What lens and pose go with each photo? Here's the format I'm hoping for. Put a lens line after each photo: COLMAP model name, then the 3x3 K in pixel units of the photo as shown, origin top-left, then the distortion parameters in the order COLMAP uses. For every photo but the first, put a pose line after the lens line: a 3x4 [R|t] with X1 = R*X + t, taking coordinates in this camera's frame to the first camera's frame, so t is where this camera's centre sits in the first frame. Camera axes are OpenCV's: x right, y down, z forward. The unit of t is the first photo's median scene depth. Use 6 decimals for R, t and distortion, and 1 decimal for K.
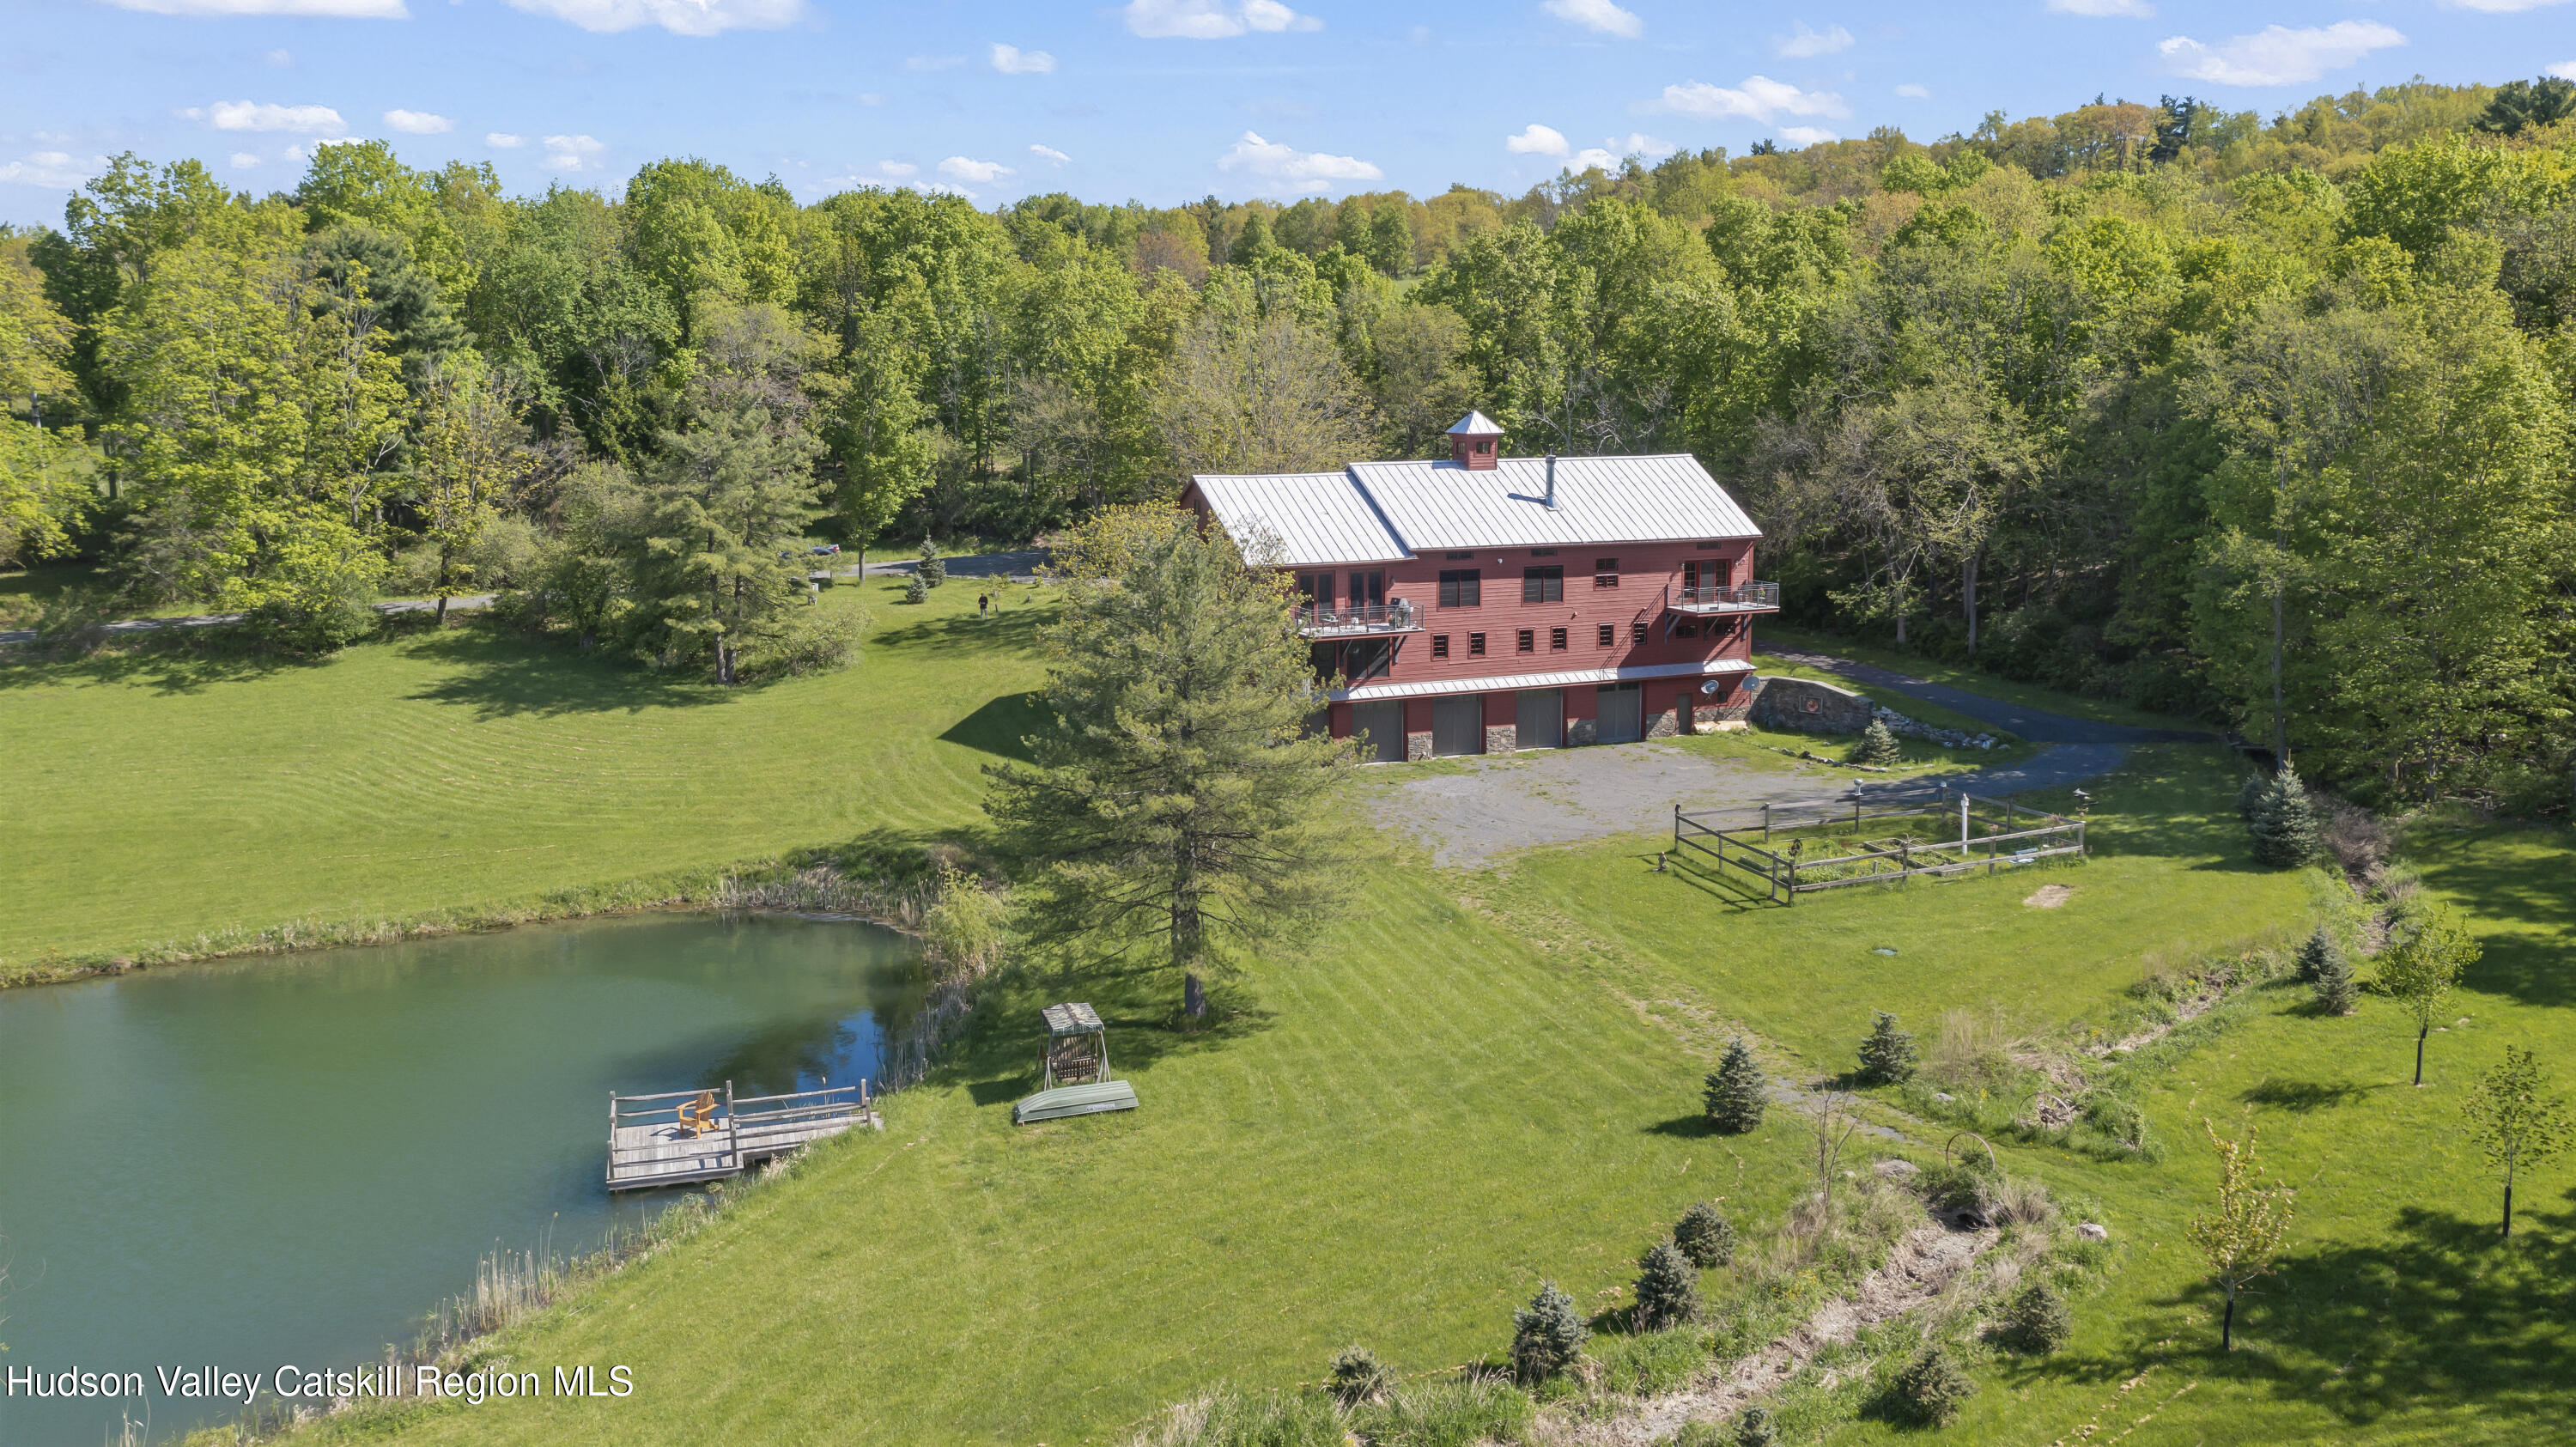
lens RADIAL K [[2120.1, 0, 1279.8], [0, 2120.1, 711.7], [0, 0, 1]] dist [0.015260, 0.001799]
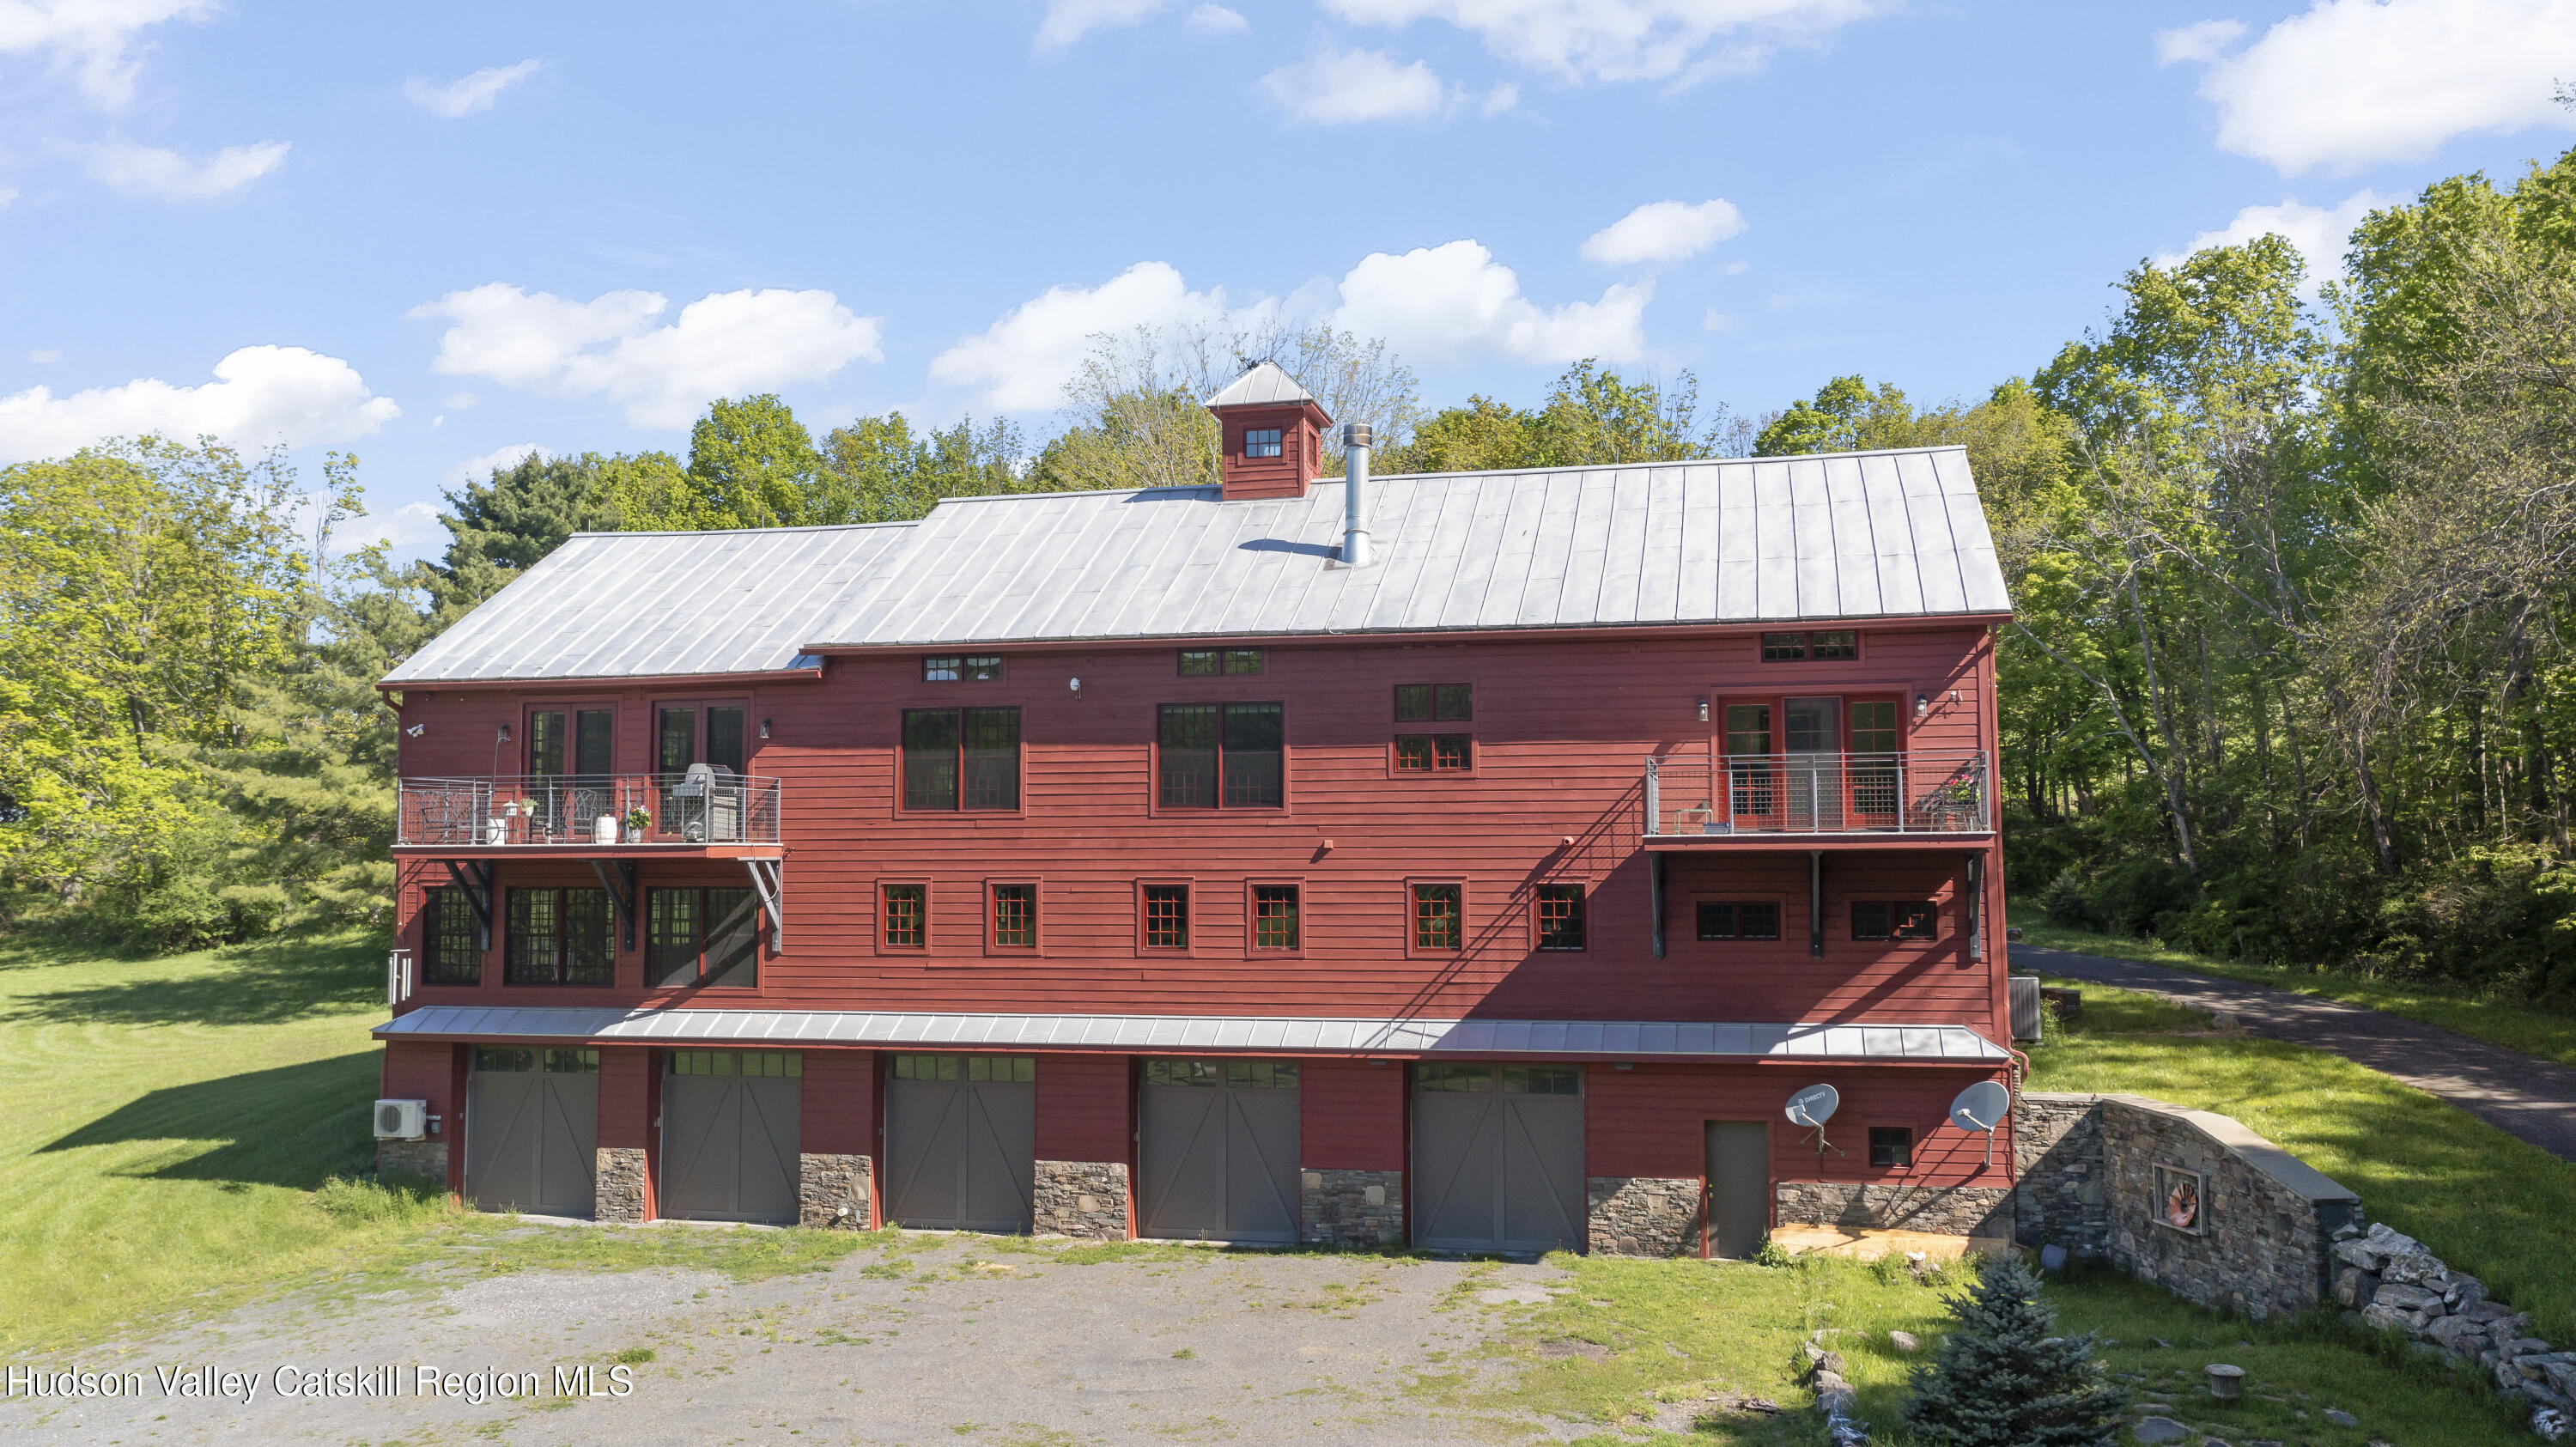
lens RADIAL K [[2120.1, 0, 1284.3], [0, 2120.1, 738.5], [0, 0, 1]] dist [0.015260, 0.001799]
pose [[0.777529, -0.044512, -0.627270, 0.339201], [-0.101518, 0.975523, -0.195060, 0.003890], [0.620599, 0.215343, 0.753979, 0.718321]]
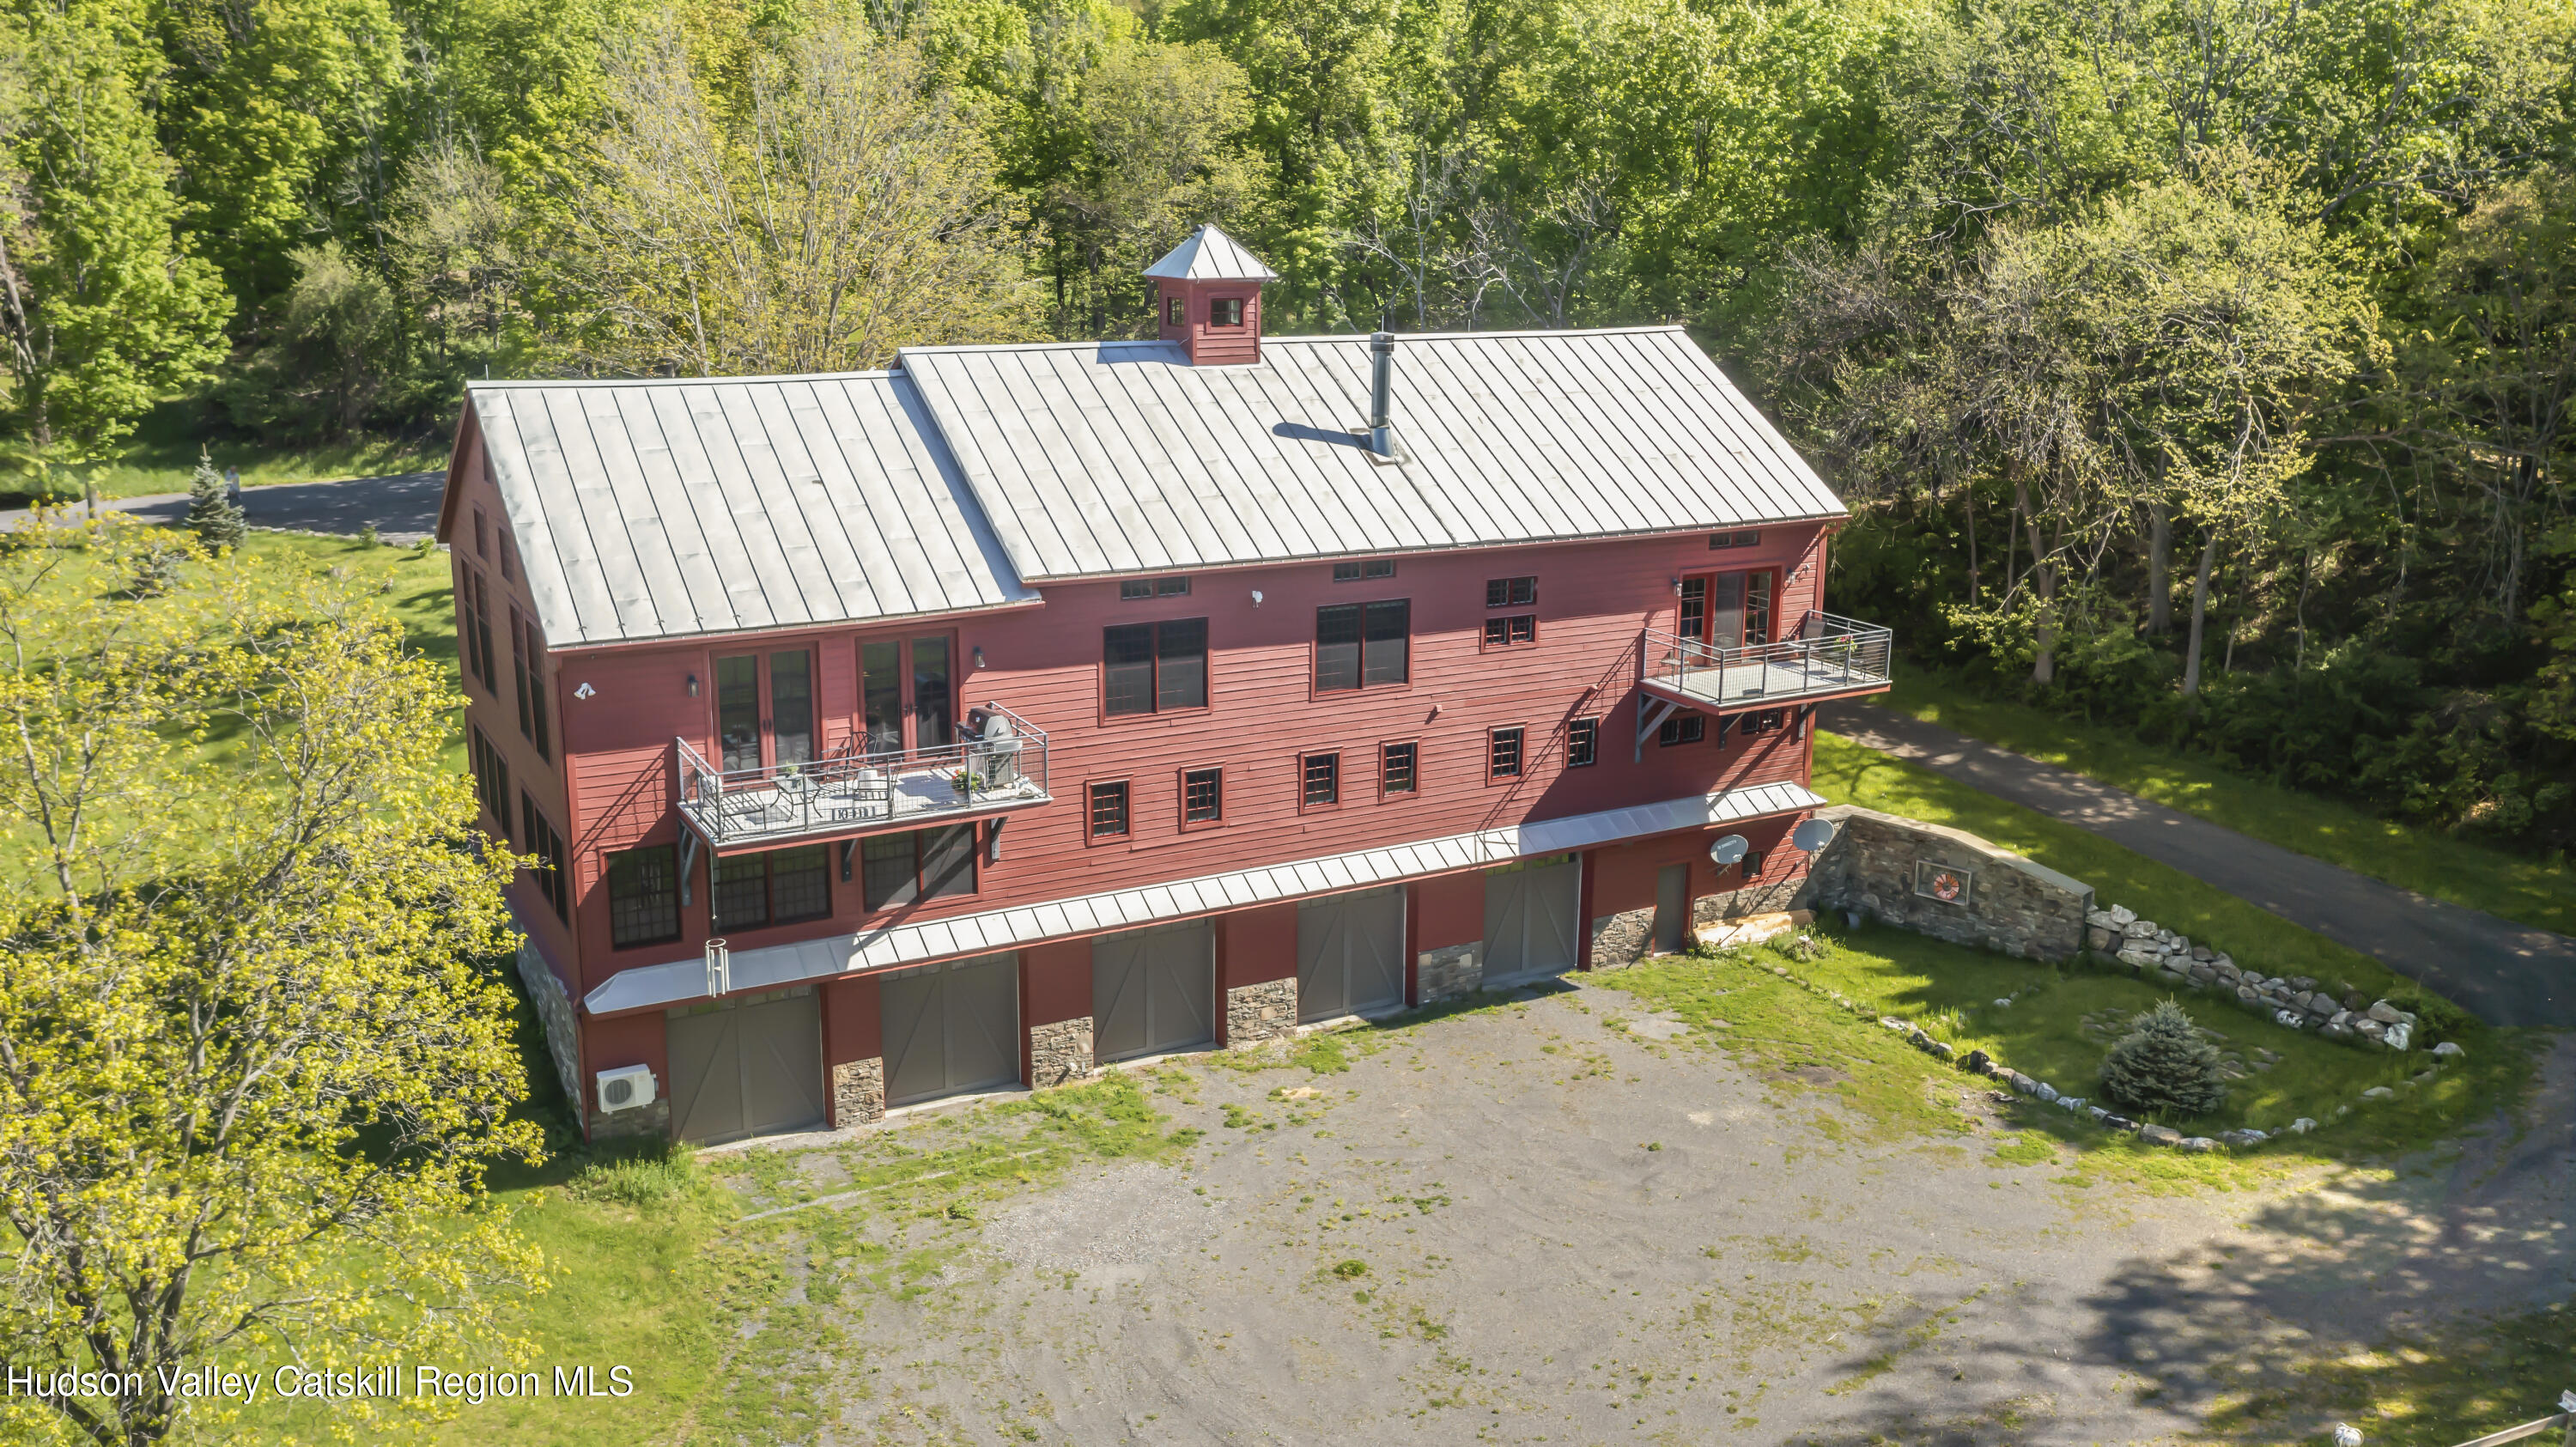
lens RADIAL K [[2120.1, 0, 1273.8], [0, 2120.1, 730.3], [0, 0, 1]] dist [0.015260, 0.001799]
pose [[0.997423, -0.005319, 0.071549, 0.074030], [-0.001015, 0.996102, 0.088199, -0.077713], [-0.071739, -0.088044, 0.993530, 0.562833]]
